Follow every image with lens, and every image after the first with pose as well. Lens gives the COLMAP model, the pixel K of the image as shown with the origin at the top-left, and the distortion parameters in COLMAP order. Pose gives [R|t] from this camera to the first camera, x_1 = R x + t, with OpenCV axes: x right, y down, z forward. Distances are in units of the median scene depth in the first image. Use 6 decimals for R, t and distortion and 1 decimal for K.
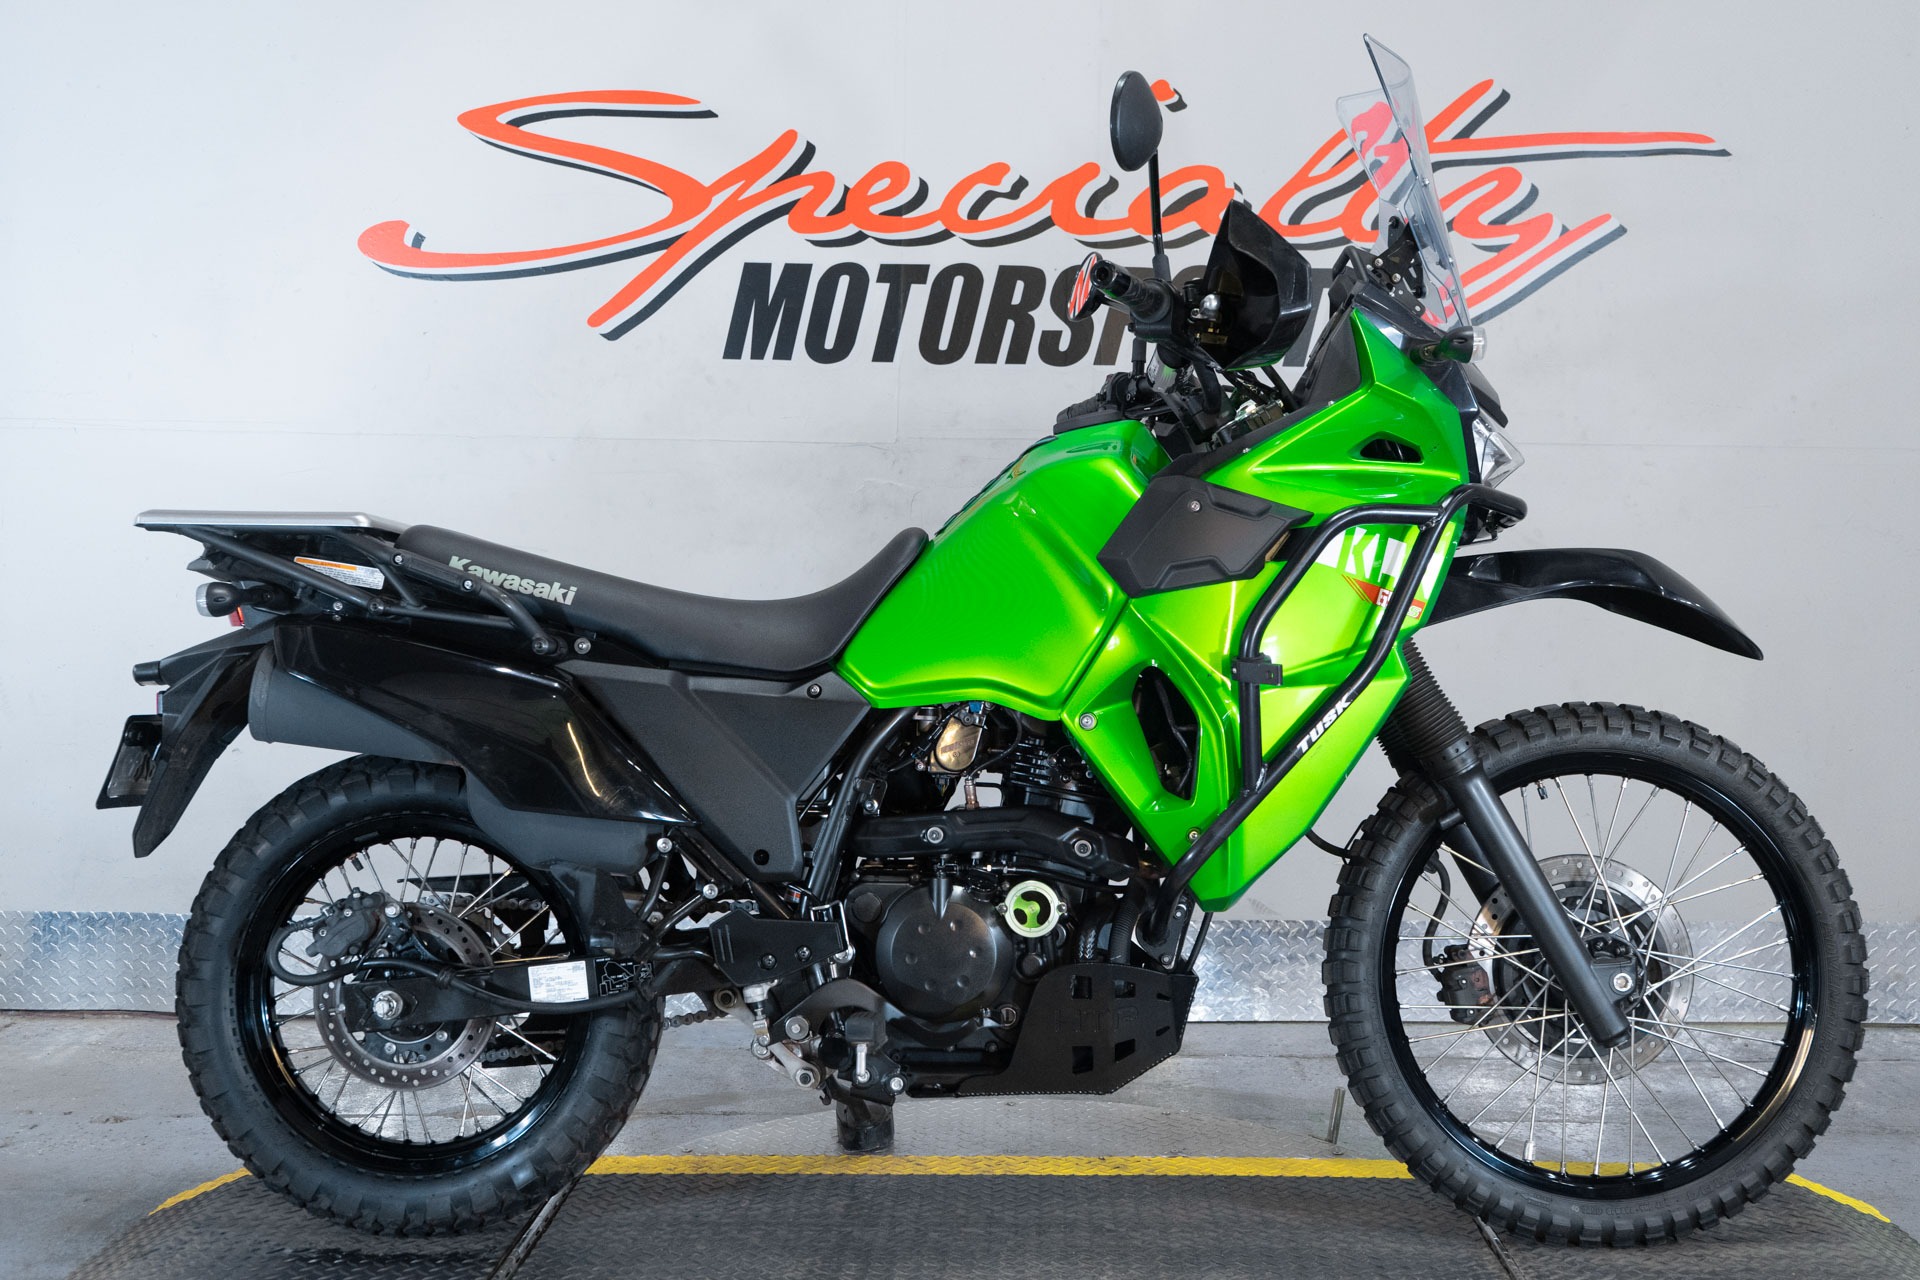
lens RADIAL K [[2000.7, 0, 970.0], [0, 2000.7, 641.7], [0, 0, 1]] dist [-0.002648, 0.000000]
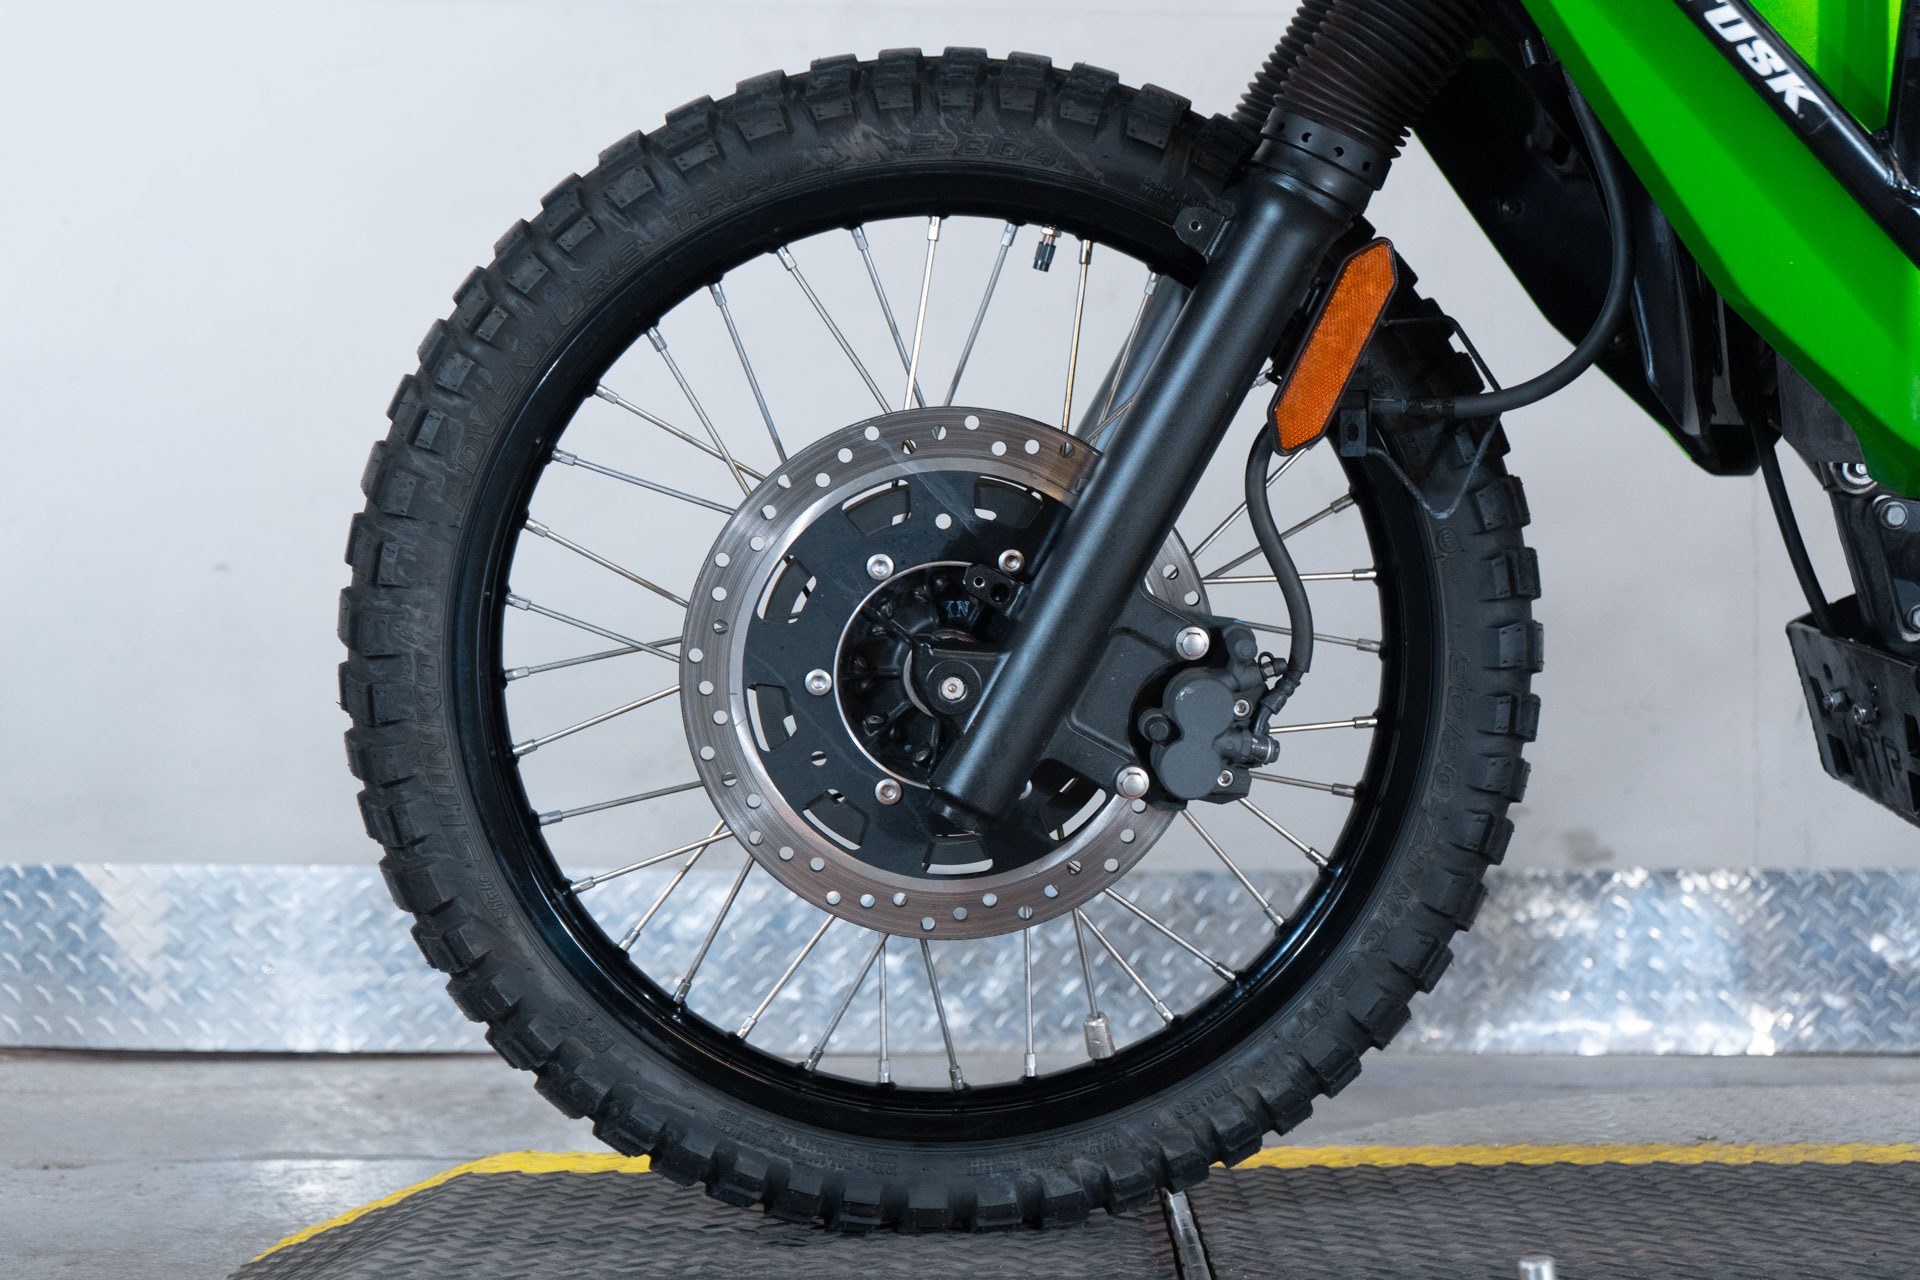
lens RADIAL K [[2709.2, 0, 985.6], [0, 2709.2, 684.6], [0, 0, 1]] dist [0.021461, 0.000000]
pose [[0.999711, -0.001226, 0.024007, -0.187146], [0.002602, 0.998348, -0.057391, 0.139853], [-0.023897, 0.057437, 0.998063, 0.268865]]
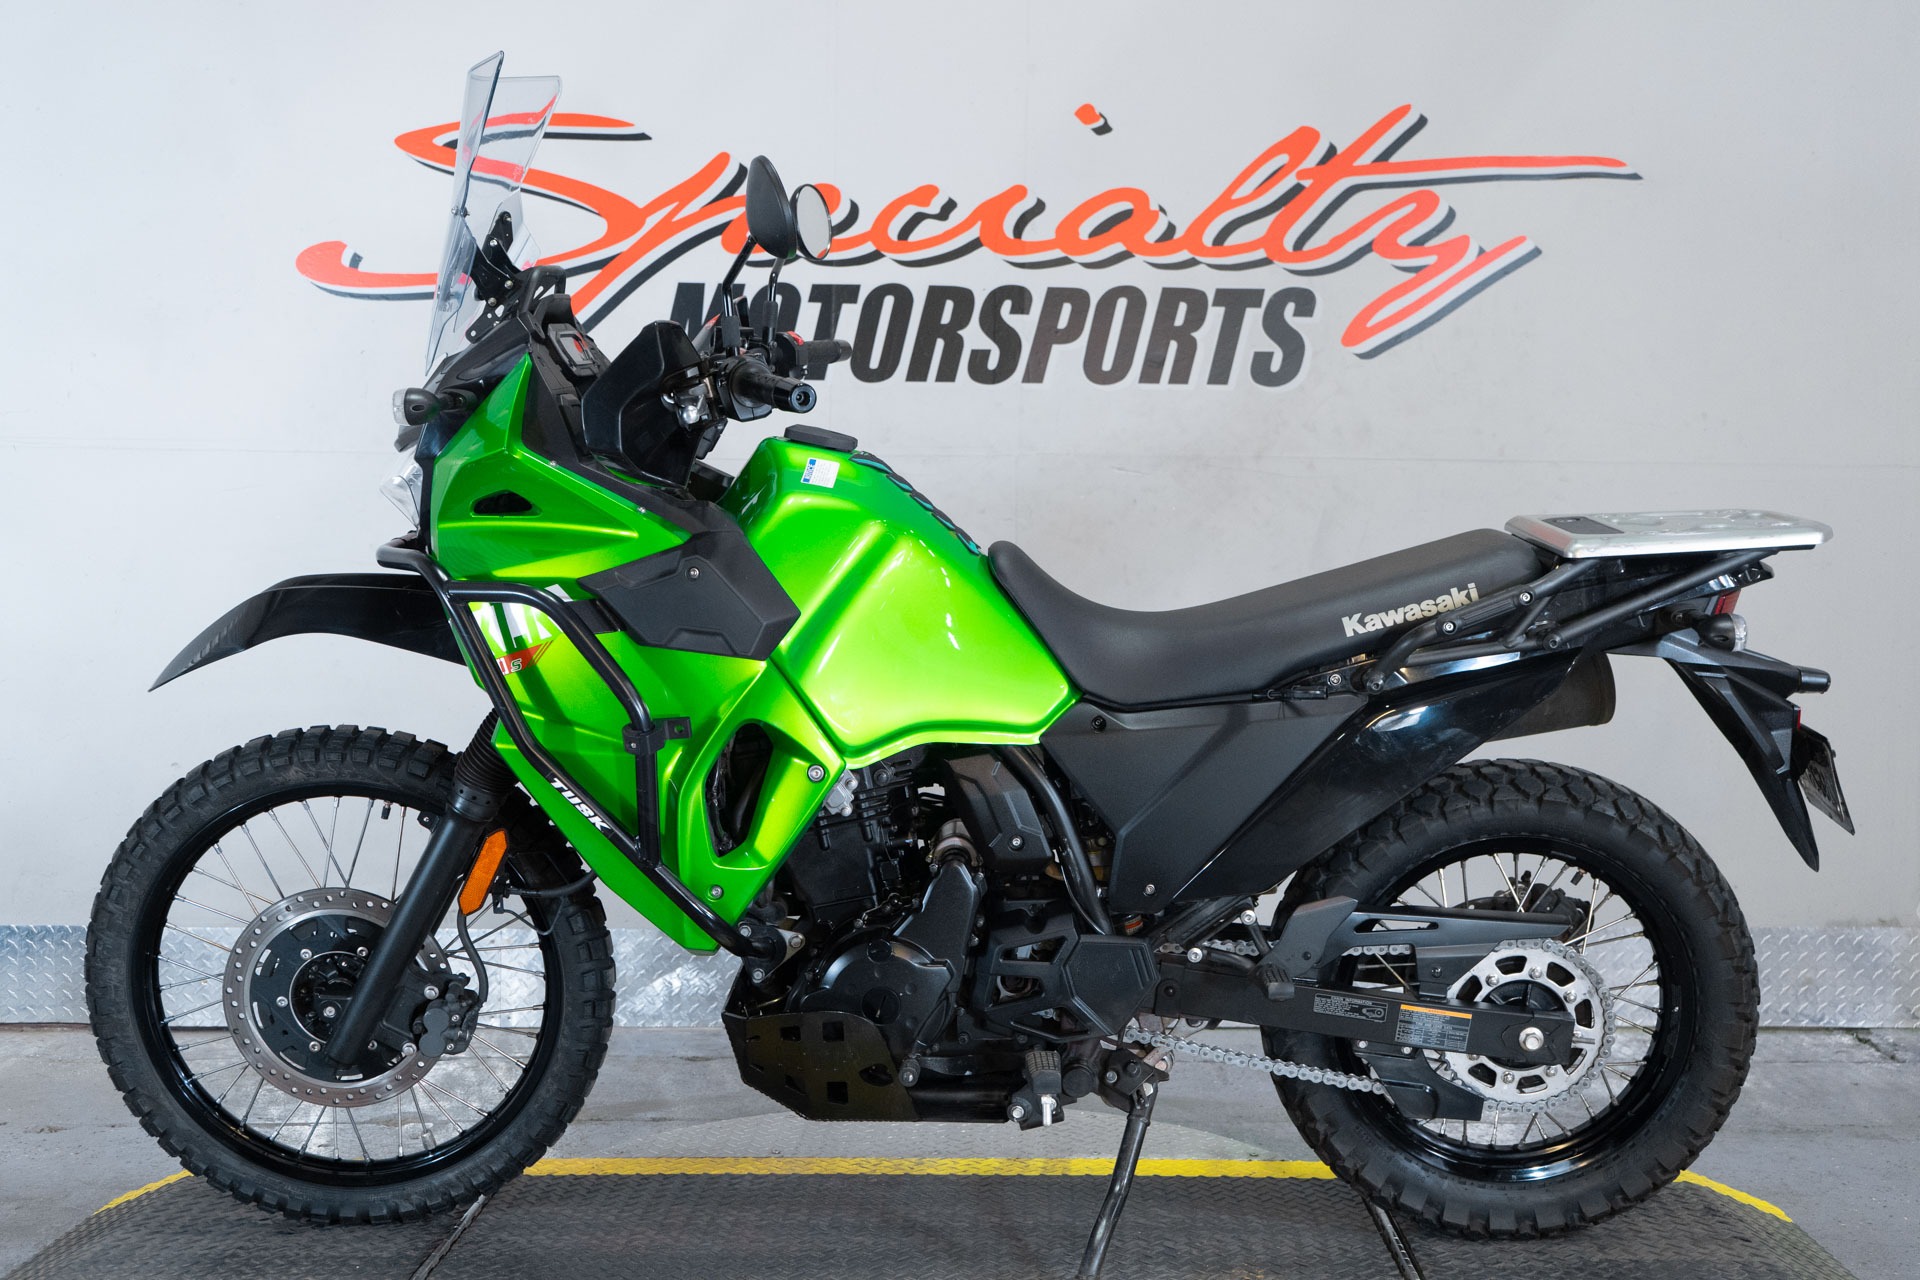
lens RADIAL K [[2000.7, 0, 966.2], [0, 2000.7, 642.6], [0, 0, 1]] dist [-0.002648, 0.000000]
pose [[0.999875, -0.001932, 0.015680, 0.018168], [0.002050, 0.999970, -0.007490, 0.001347], [-0.015665, 0.007521, 0.999849, -0.017761]]
